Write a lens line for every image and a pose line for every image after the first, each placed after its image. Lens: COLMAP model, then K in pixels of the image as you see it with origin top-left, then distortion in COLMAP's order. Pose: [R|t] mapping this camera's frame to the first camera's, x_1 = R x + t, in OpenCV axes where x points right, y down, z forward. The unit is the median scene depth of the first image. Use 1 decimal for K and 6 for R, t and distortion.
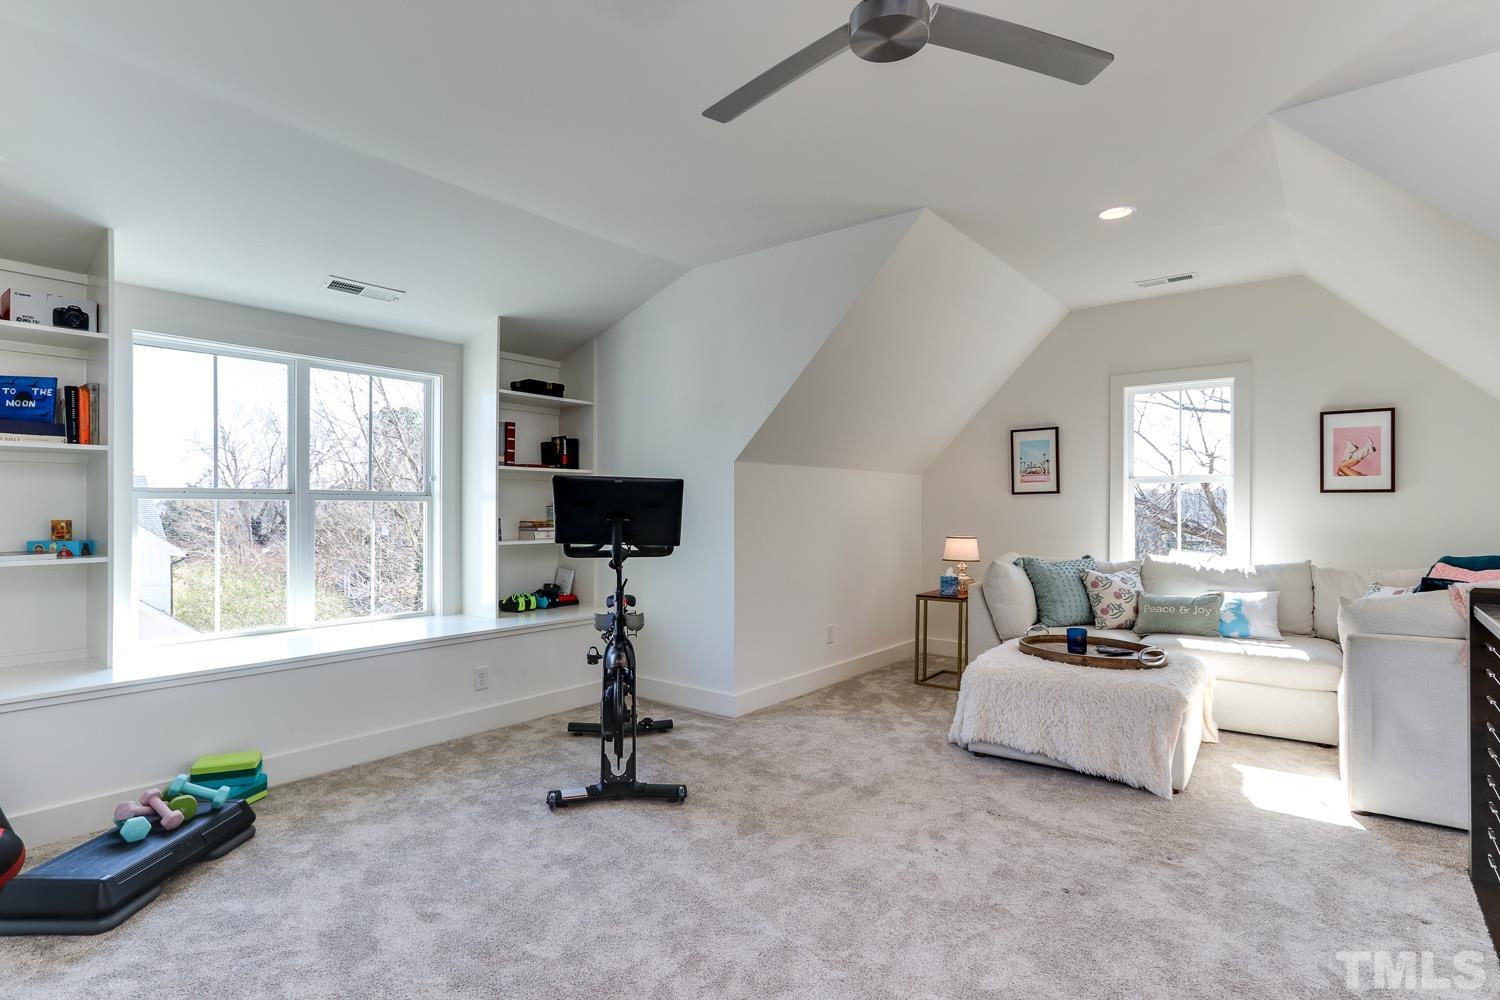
lens RADIAL K [[766.6, 0, 738.5], [0, 766.6, 513.1], [0, 0, 1]] dist [-0.002065, 0.000960]
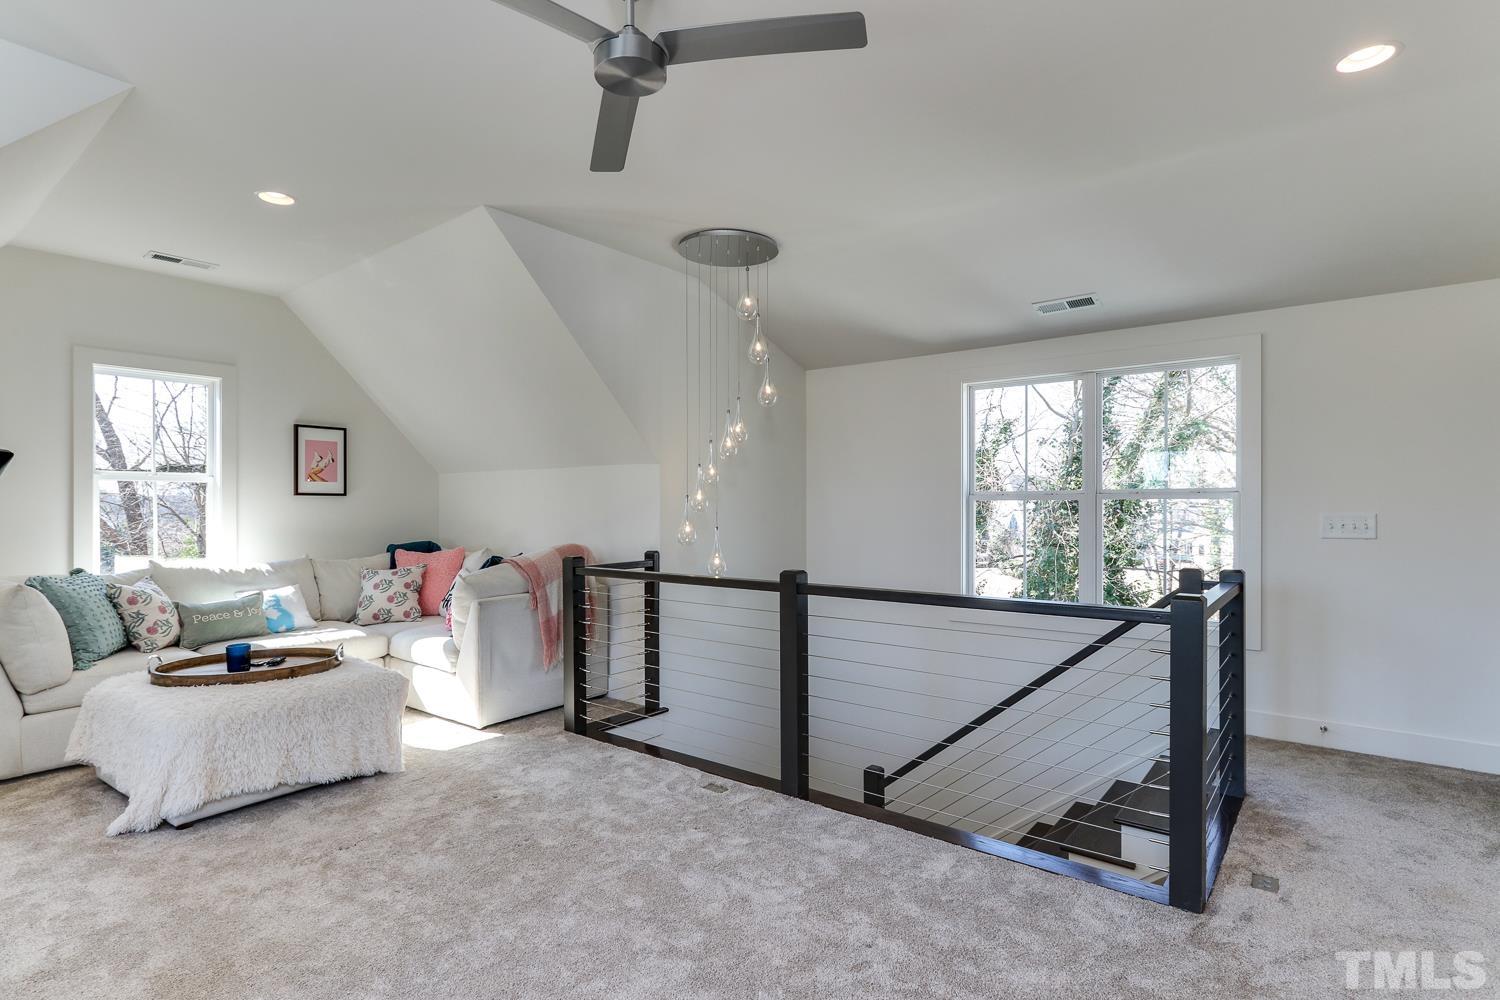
lens RADIAL K [[766.6, 0, 739.6], [0, 766.6, 495.4], [0, 0, 1]] dist [-0.002065, 0.000960]
pose [[-0.011573, 0.013937, 0.999836, -0.402879], [0.004847, 0.999892, -0.013881, -0.007366], [-0.999921, 0.004686, -0.011639, 0.370640]]
